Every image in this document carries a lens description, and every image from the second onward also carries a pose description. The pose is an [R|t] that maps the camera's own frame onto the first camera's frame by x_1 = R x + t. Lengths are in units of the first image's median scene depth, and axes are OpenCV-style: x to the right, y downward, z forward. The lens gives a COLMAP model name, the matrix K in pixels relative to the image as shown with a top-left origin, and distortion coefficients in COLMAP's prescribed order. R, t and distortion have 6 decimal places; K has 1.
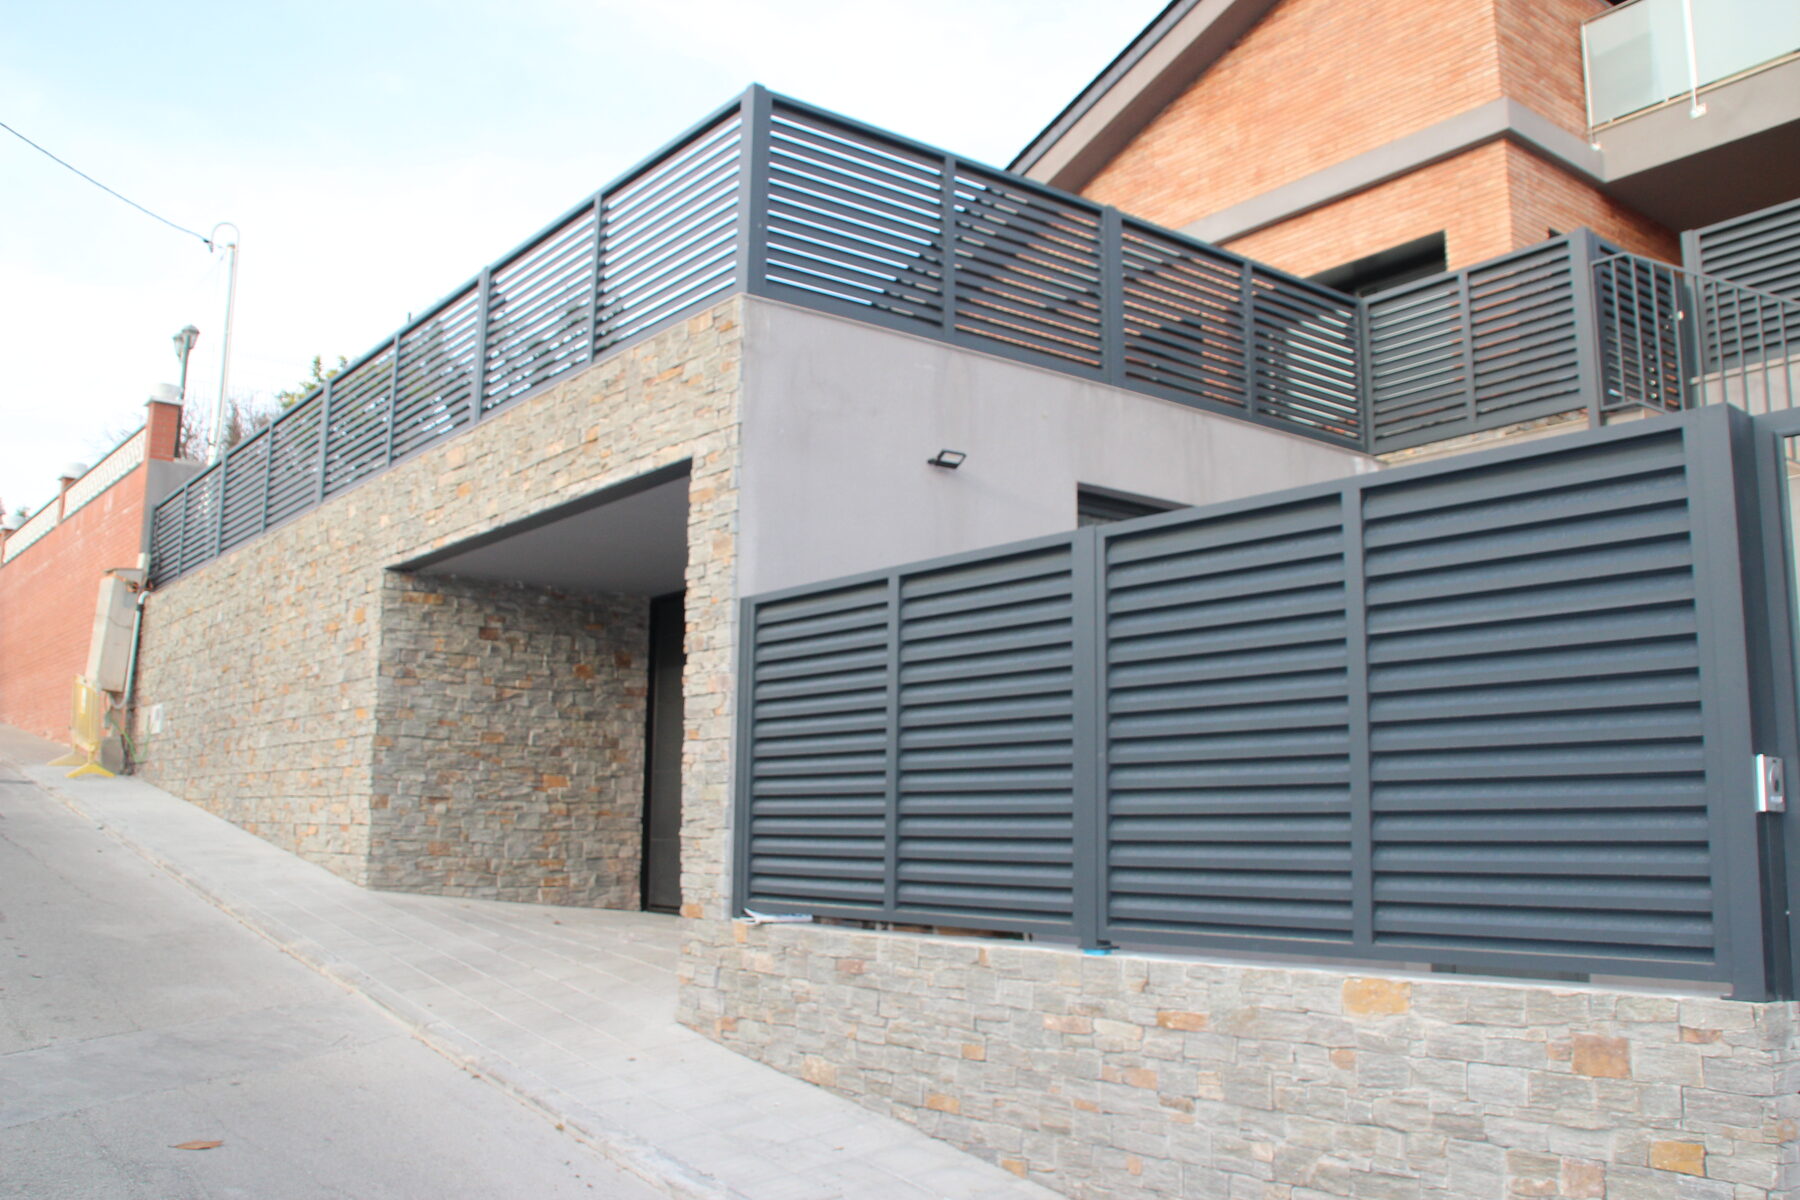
lens RADIAL K [[1554.9, 0, 890.2], [0, 1554.9, 597.4], [0, 0, 1]] dist [-0.133850, 0.070114]
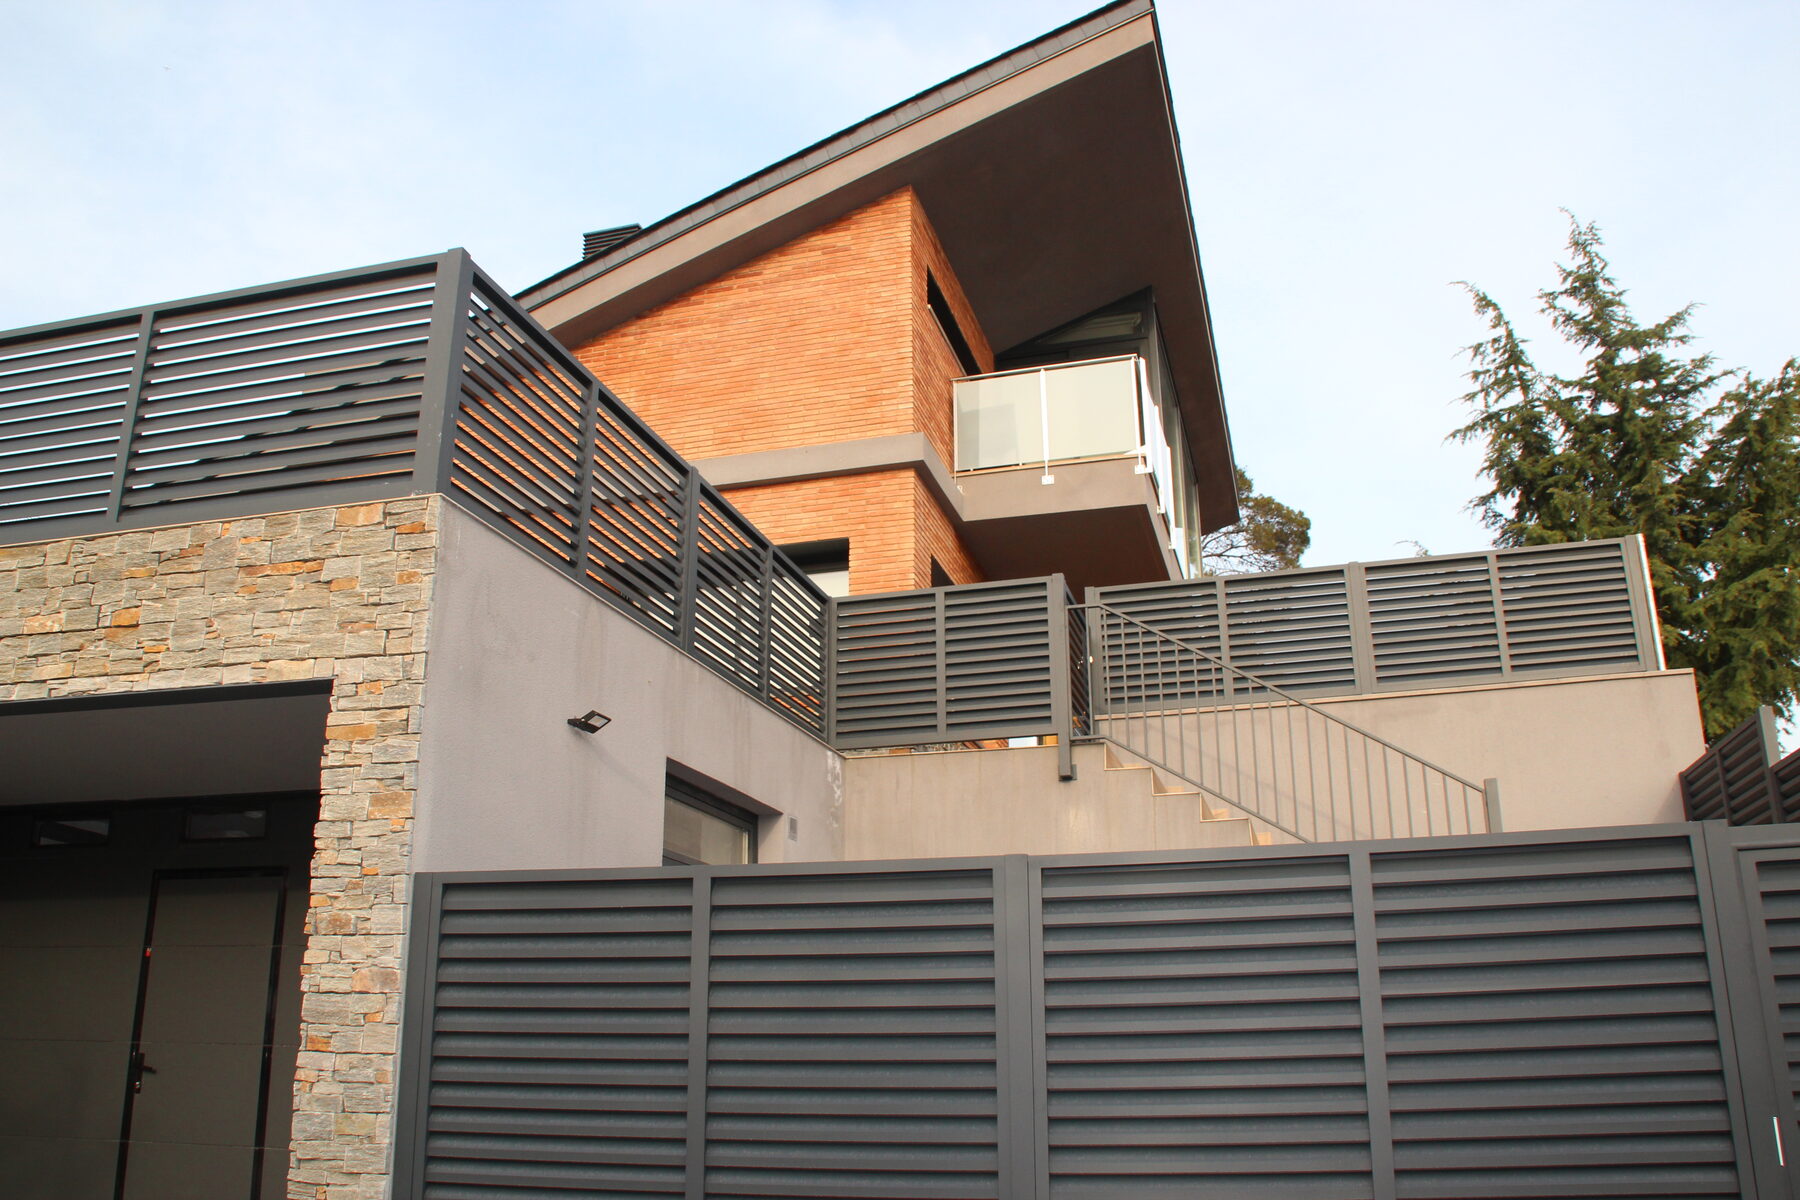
lens RADIAL K [[1479.7, 0, 900.7], [0, 1479.7, 627.0], [0, 0, 1]] dist [-0.137340, 0.060805]
pose [[0.796916, 0.164452, 0.581275, -0.291485], [-0.085199, 0.983211, -0.161361, -0.020211], [-0.598052, 0.079067, 0.797547, 0.210707]]
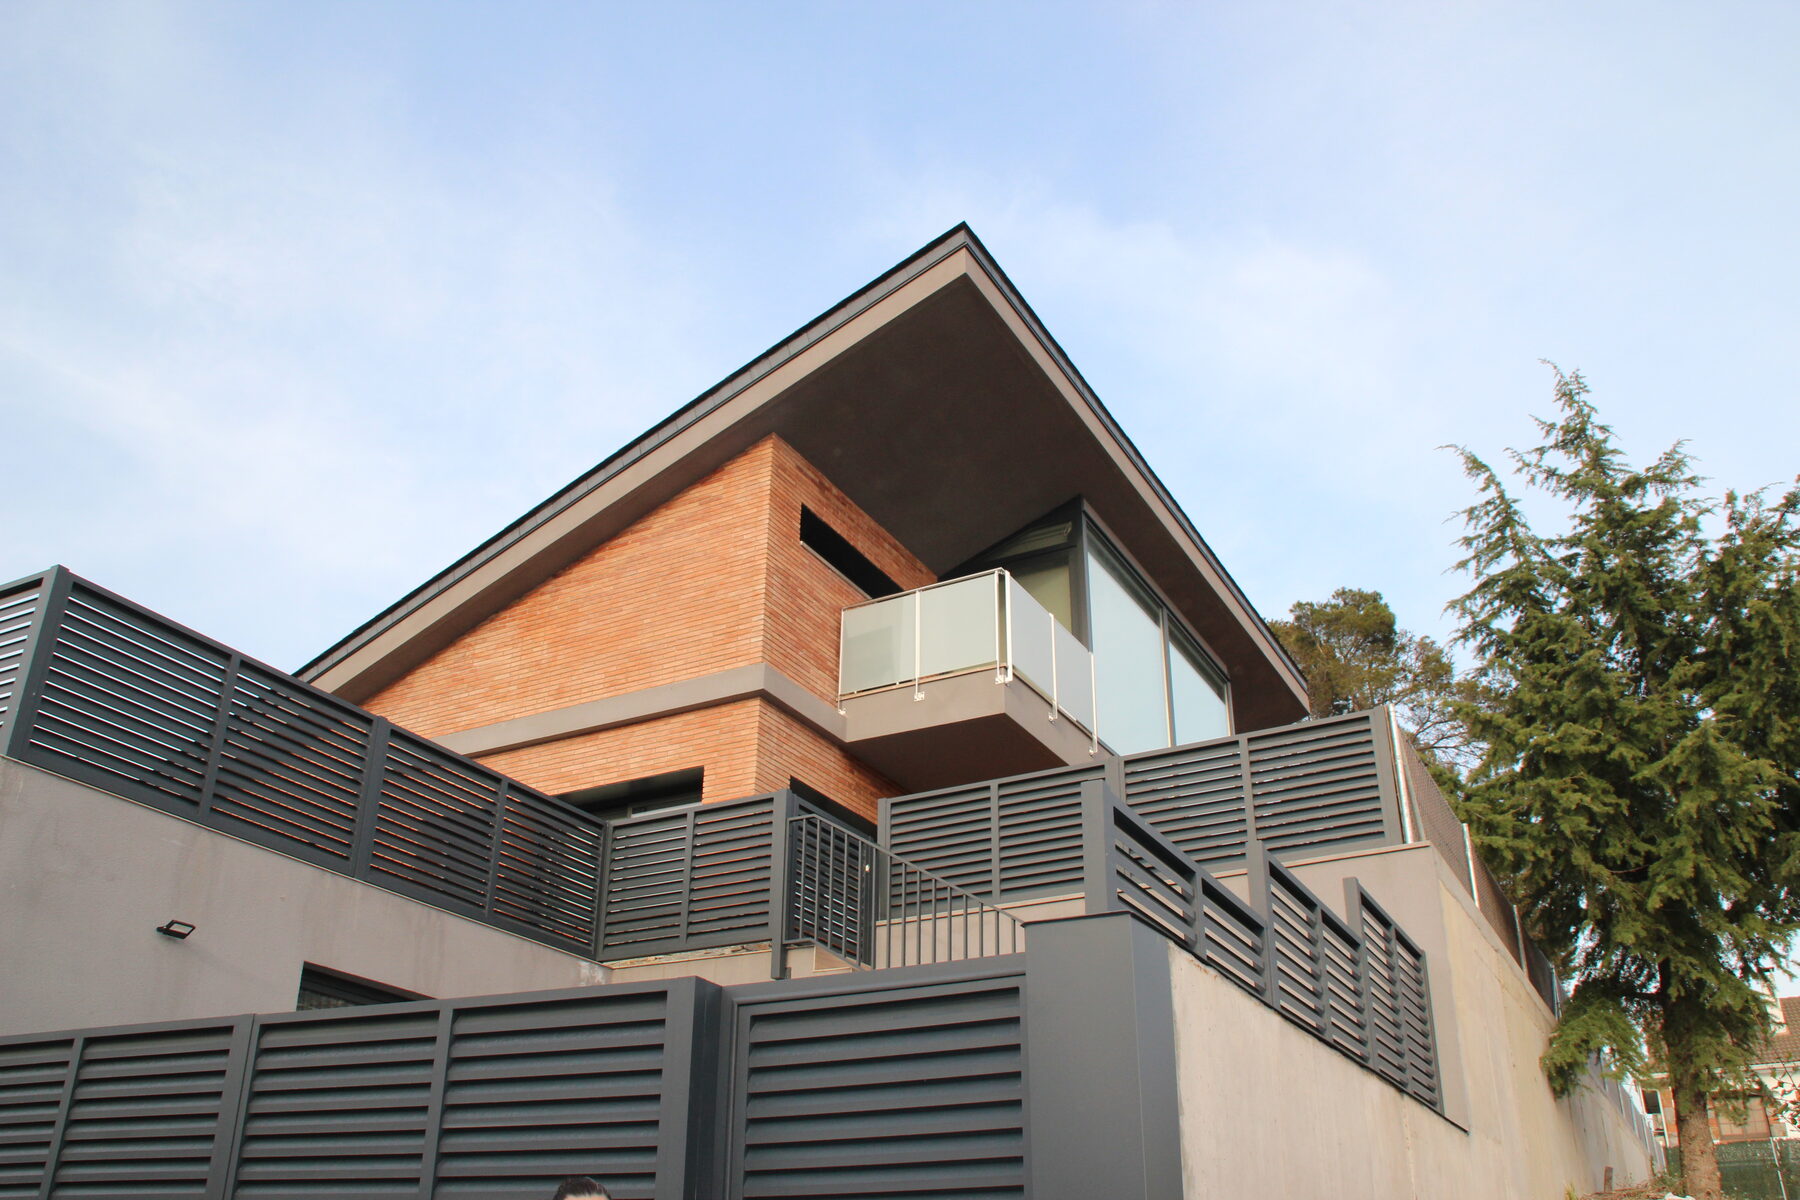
lens RADIAL K [[1554.9, 0, 902.3], [0, 1554.9, 597.3], [0, 0, 1]] dist [-0.133850, 0.070114]
pose [[0.910941, 0.180828, 0.370793, 0.061986], [-0.063011, 0.949255, -0.308132, -0.015594], [-0.407696, 0.257326, 0.876109, -0.176748]]
